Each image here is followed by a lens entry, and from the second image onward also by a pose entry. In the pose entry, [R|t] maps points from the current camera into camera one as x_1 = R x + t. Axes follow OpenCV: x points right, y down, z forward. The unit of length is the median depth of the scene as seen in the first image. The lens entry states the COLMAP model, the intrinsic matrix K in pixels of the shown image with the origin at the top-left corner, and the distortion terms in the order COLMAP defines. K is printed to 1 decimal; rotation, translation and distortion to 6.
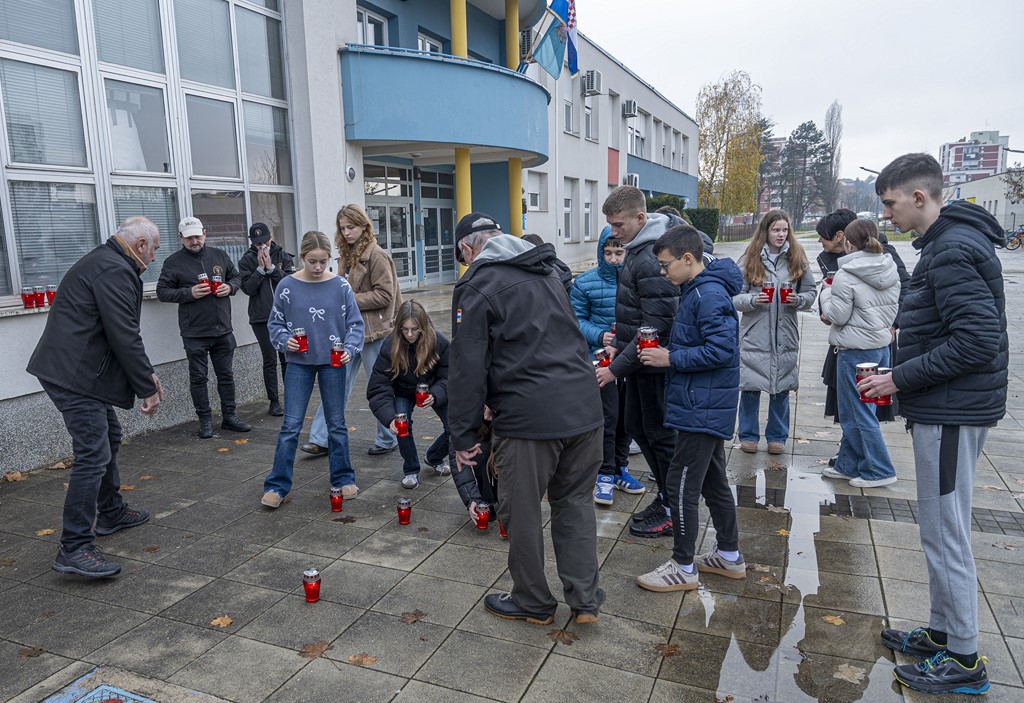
lens RADIAL K [[728.1, 0, 512.0], [0, 728.1, 351.5], [0, 0, 1]] dist [0.004059, 0.001830]
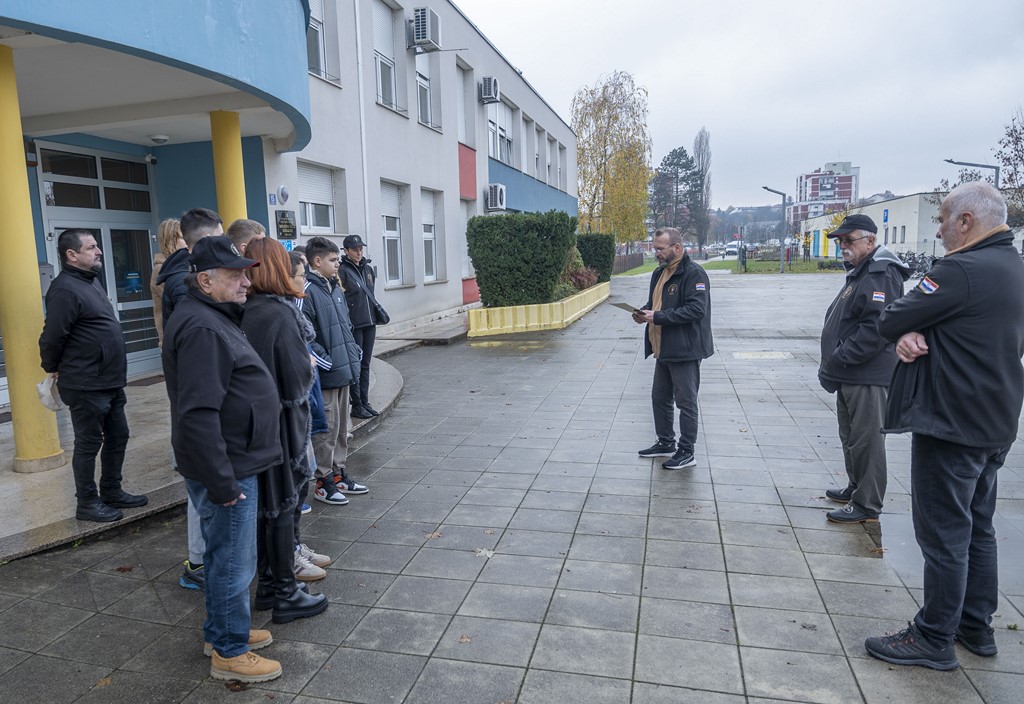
lens RADIAL K [[728.1, 0, 512.0], [0, 728.1, 352.0], [0, 0, 1]] dist [0.004059, 0.001830]
pose [[0.984934, -0.031931, 0.169955, 0.039042], [0.038989, 0.998503, -0.038353, -0.039281], [-0.168476, 0.044402, 0.984705, 0.220262]]
